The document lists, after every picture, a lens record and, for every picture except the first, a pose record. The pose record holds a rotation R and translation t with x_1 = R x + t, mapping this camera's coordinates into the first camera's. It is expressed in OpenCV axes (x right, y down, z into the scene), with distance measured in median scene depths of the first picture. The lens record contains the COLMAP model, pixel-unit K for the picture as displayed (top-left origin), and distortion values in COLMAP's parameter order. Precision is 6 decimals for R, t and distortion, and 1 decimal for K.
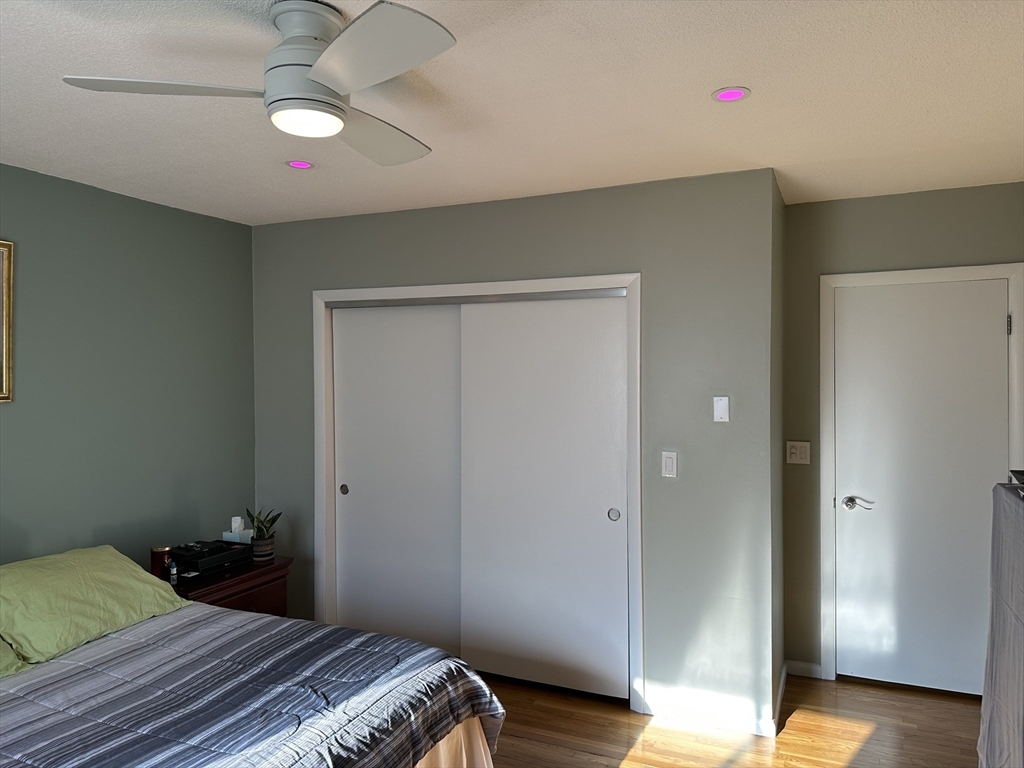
lens RADIAL K [[718.1, 0, 512.0], [0, 718.1, 384.0], [0, 0, 1]] dist [0.149485, -0.221718]
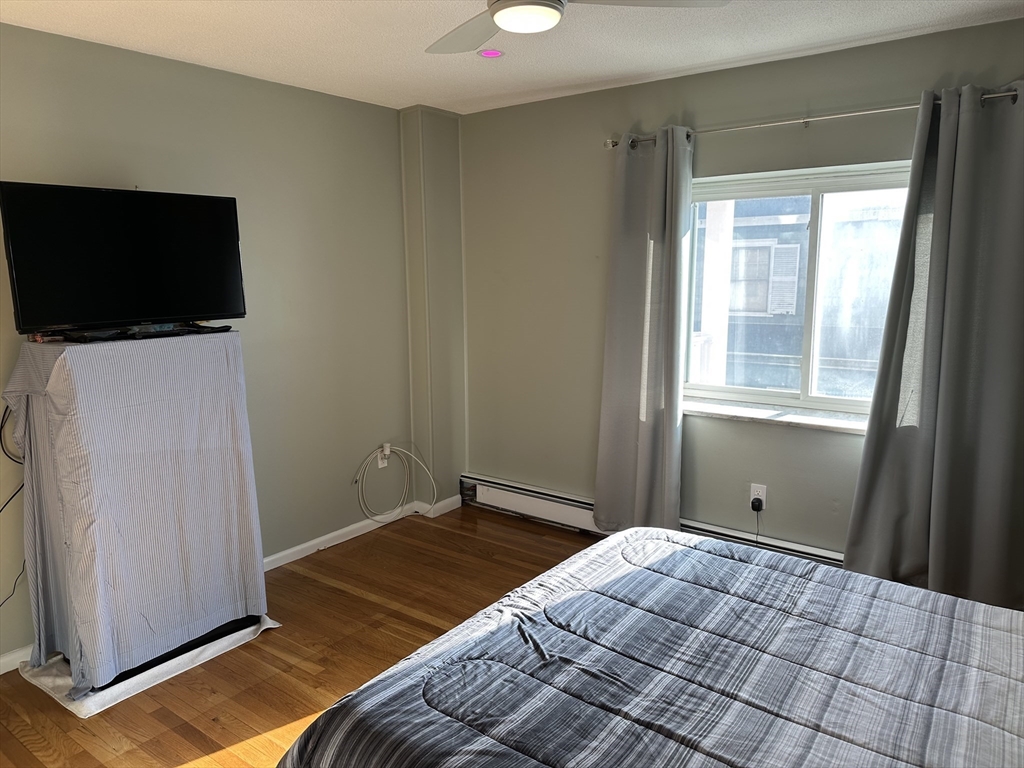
lens RADIAL K [[720.1, 0, 510.3], [0, 720.1, 365.6], [0, 0, 1]] dist [0.071689, -0.083741]
pose [[-0.975643, -0.018741, 0.218564, -0.278715], [0.013875, 0.989077, 0.146743, -0.014510], [-0.218927, 0.146201, -0.964726, 1.181267]]
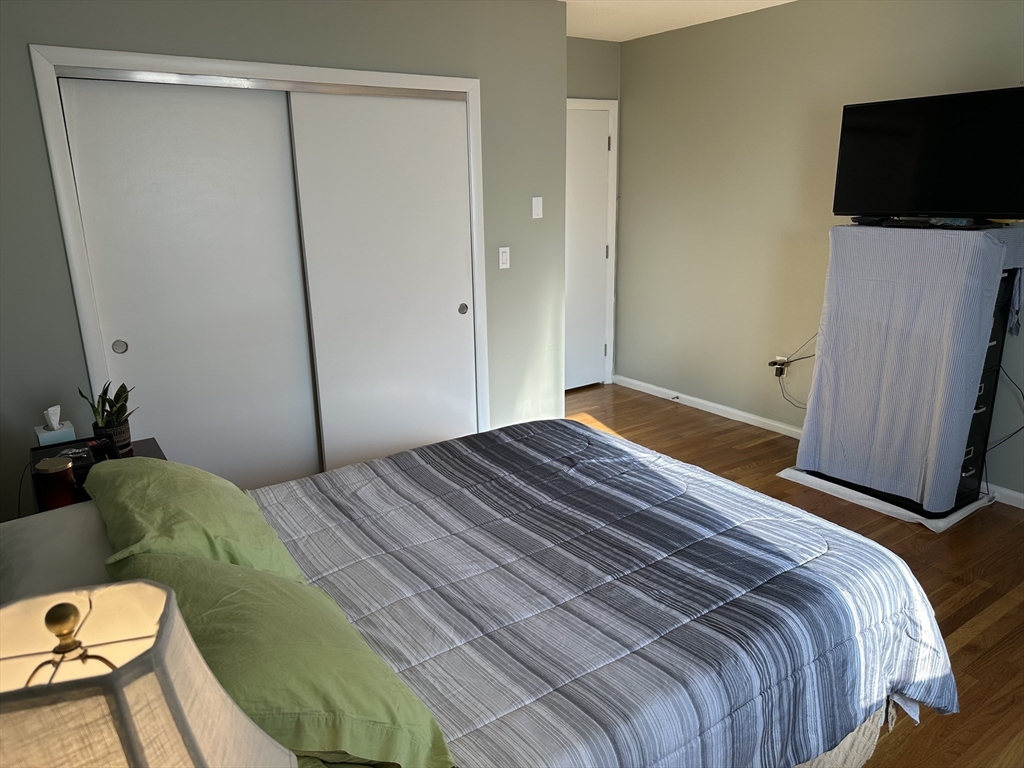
lens RADIAL K [[718.1, 0, 512.0], [0, 718.1, 384.0], [0, 0, 1]] dist [0.149485, -0.221718]
pose [[0.516077, -0.236760, 0.823170, -0.832066], [0.029699, 0.965407, 0.259050, 0.003373], [-0.856027, -0.109243, 0.505256, 0.371449]]
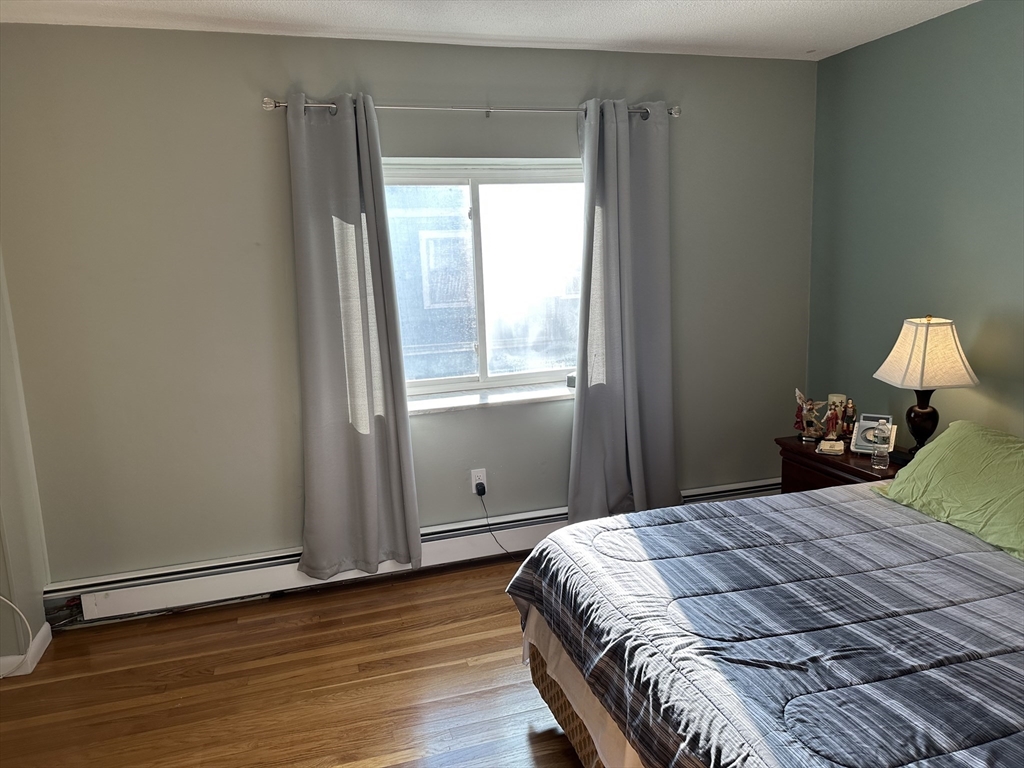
lens RADIAL K [[720.1, 0, 510.3], [0, 720.1, 365.6], [0, 0, 1]] dist [0.071689, -0.083741]
pose [[-0.751043, 0.132986, -0.646722, 0.248609], [0.032301, 0.985733, 0.165185, -0.007189], [0.659463, 0.103171, -0.744624, 0.898714]]
